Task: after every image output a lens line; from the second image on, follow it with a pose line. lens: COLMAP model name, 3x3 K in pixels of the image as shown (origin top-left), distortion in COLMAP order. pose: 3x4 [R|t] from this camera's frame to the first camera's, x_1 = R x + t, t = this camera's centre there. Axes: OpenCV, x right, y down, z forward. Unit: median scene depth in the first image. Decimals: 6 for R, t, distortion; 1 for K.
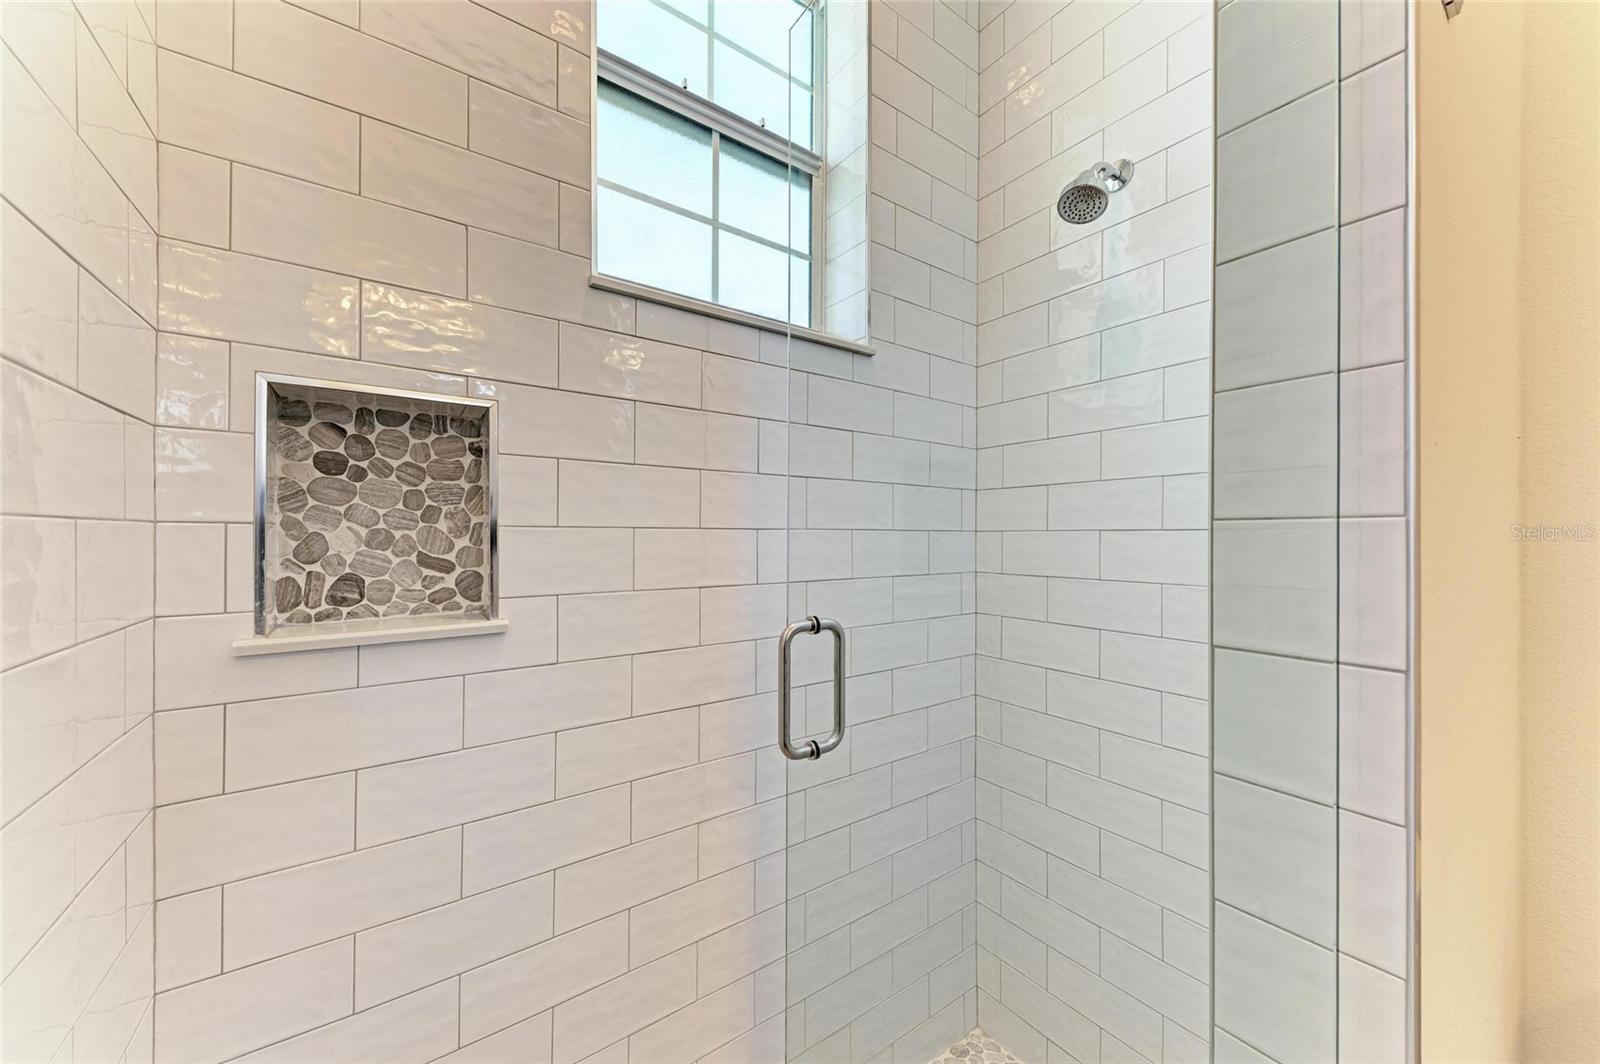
lens RADIAL K [[571.1, 0, 800.0], [0, 571.1, 532.0], [0, 0, 1]] dist [0.020352, -0.006795]
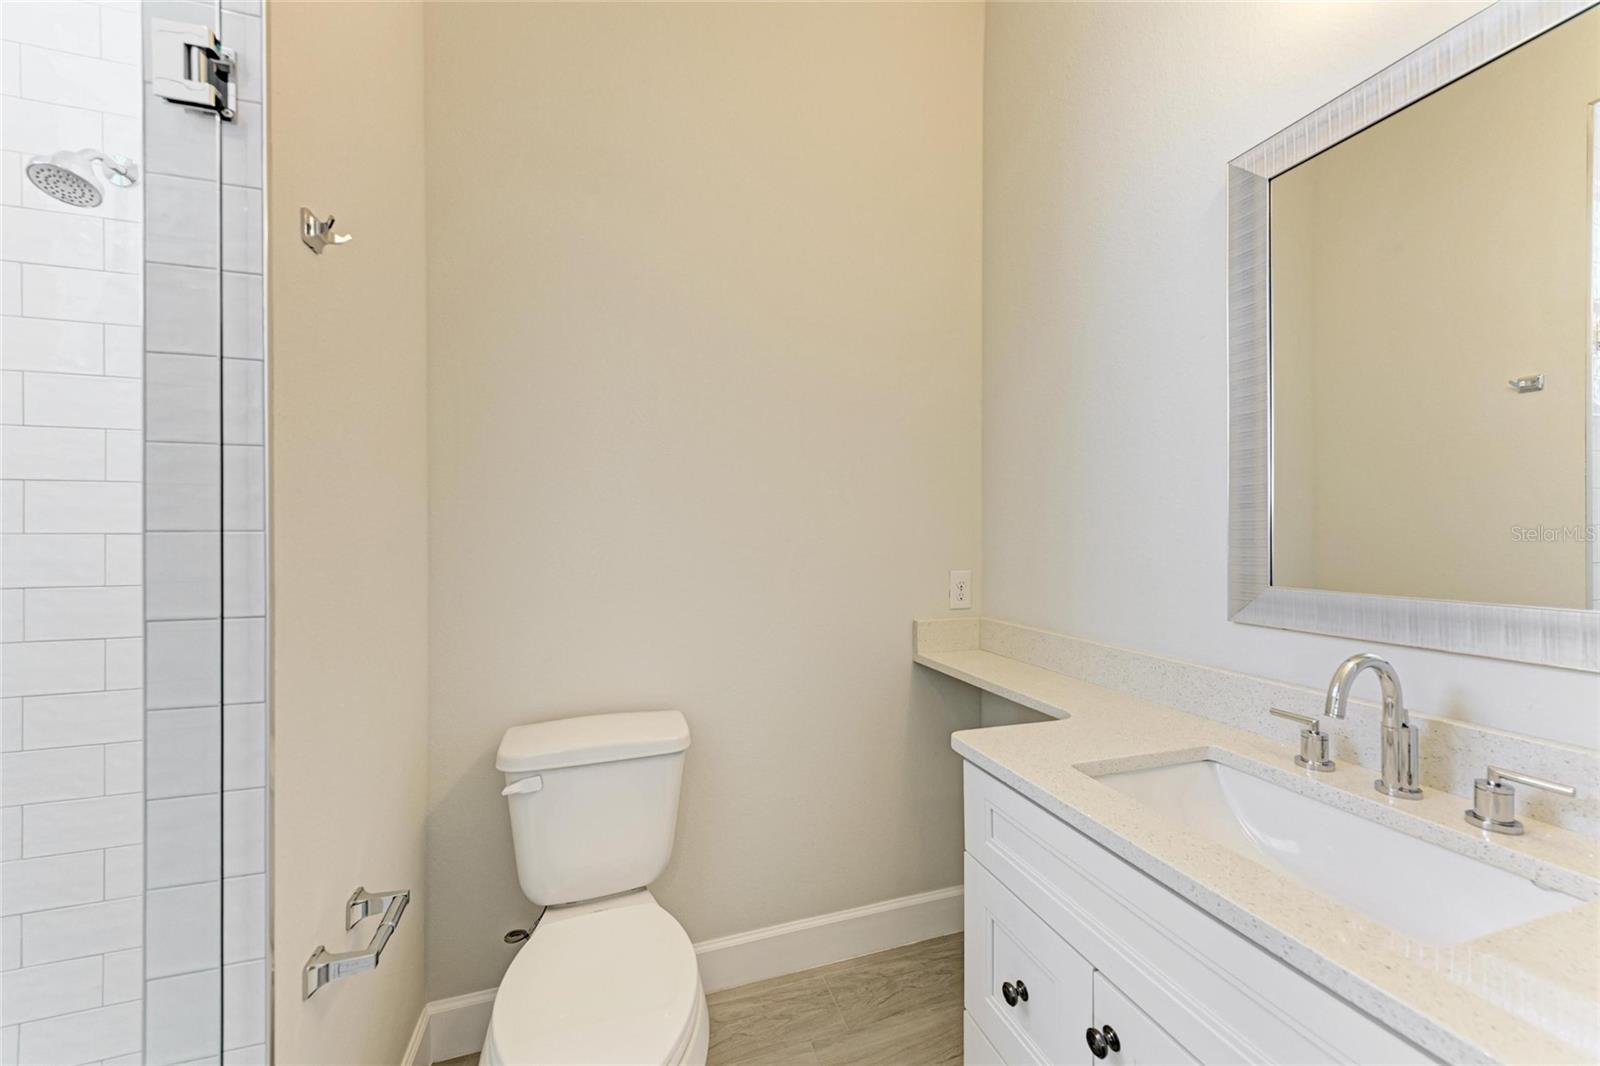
lens RADIAL K [[571.1, 0, 800.0], [0, 571.1, 533.0], [0, 0, 1]] dist [0.020352, -0.006795]
pose [[0.276504, -0.004140, 0.961004, -0.195422], [0.000516, 0.999991, 0.004159, -0.023103], [-0.961013, -0.000654, 0.276503, -0.913412]]
